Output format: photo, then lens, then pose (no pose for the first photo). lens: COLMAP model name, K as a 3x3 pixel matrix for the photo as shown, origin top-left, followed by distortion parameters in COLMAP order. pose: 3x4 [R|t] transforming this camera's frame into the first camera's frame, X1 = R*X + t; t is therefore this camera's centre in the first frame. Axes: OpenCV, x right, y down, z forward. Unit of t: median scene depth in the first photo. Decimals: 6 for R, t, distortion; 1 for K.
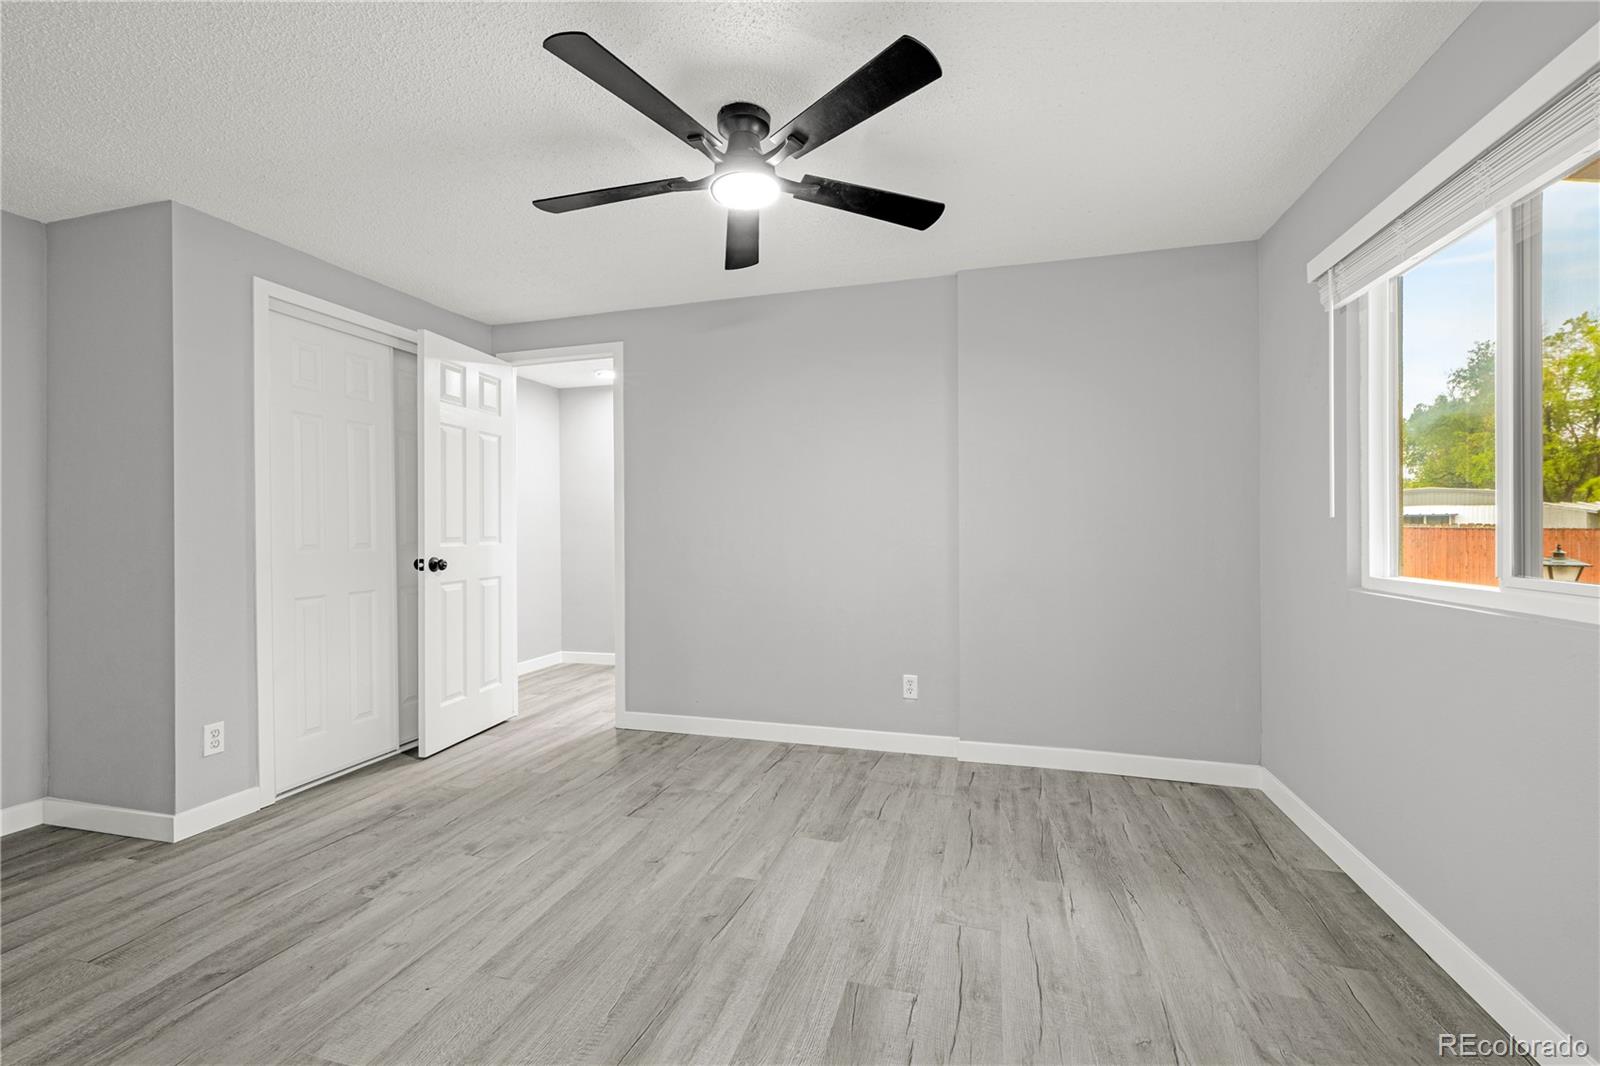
lens RADIAL K [[702.7, 0, 826.8], [0, 702.7, 534.6], [0, 0, 1]] dist [0.000614, -0.000229]
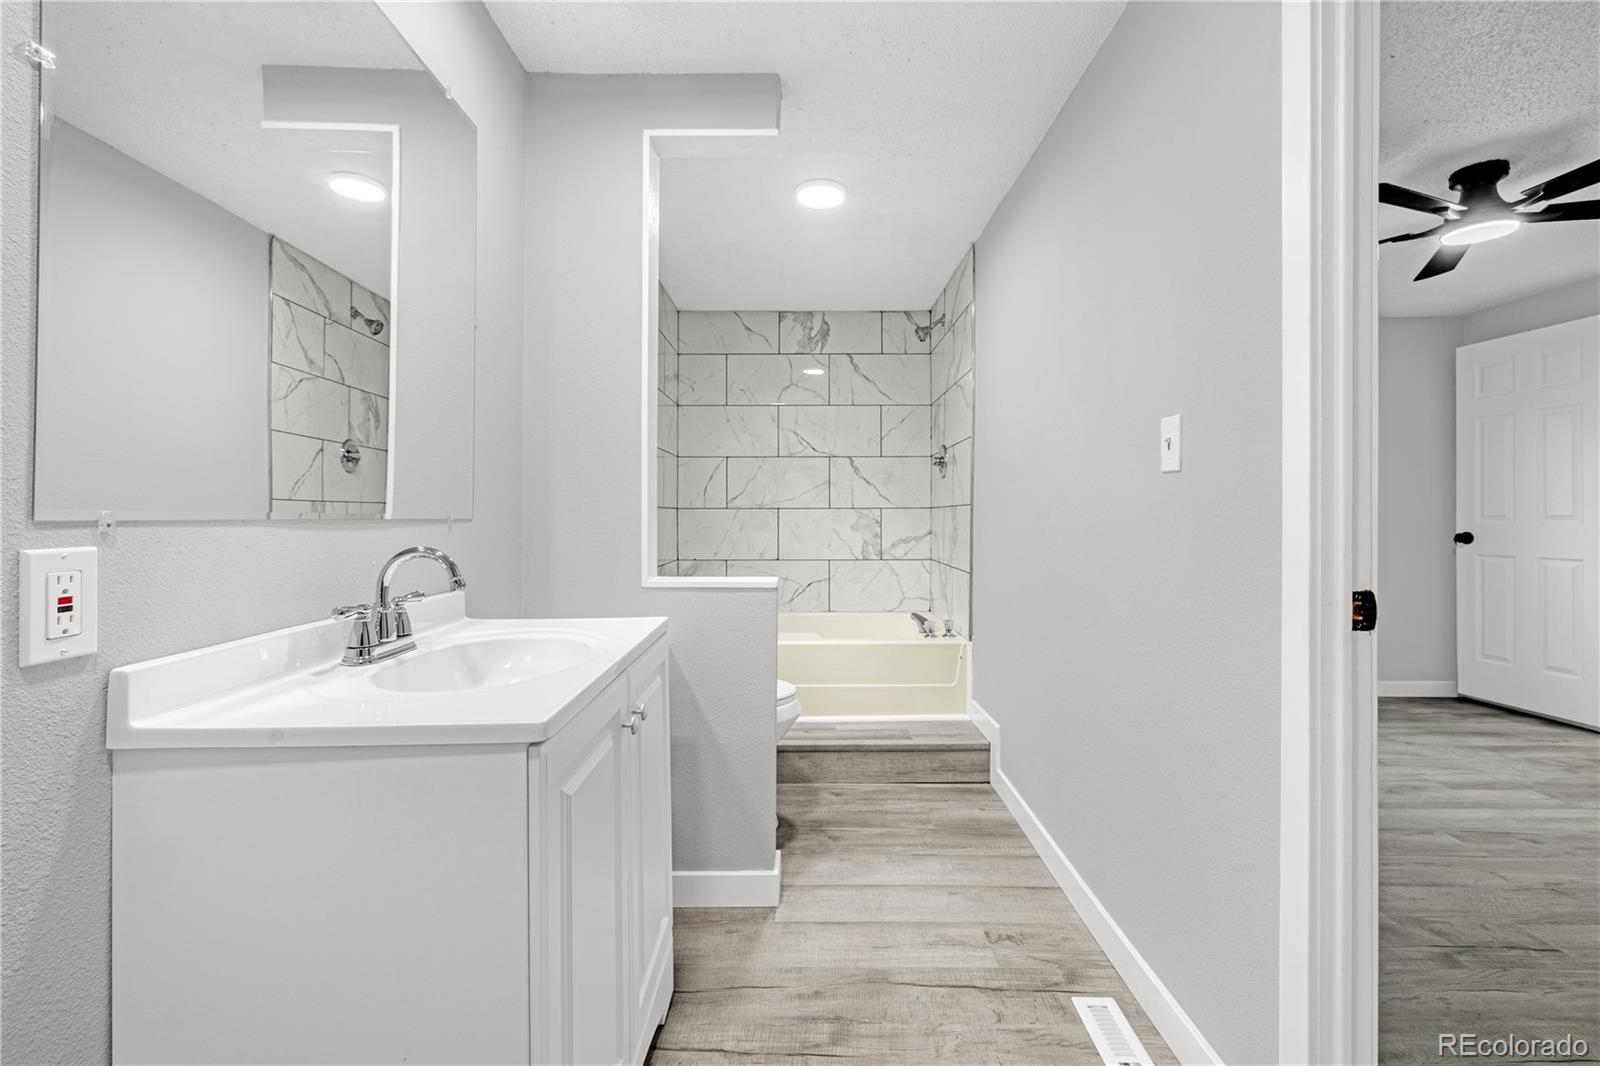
lens RADIAL K [[704.7, 0, 793.3], [0, 704.7, 509.1], [0, 0, 1]] dist [0.010488, 0.001192]
pose [[-0.275038, 0.005994, 0.961415, -0.700337], [-0.000848, 0.999979, -0.006477, -0.003171], [-0.961433, -0.002597, -0.275027, 1.792297]]
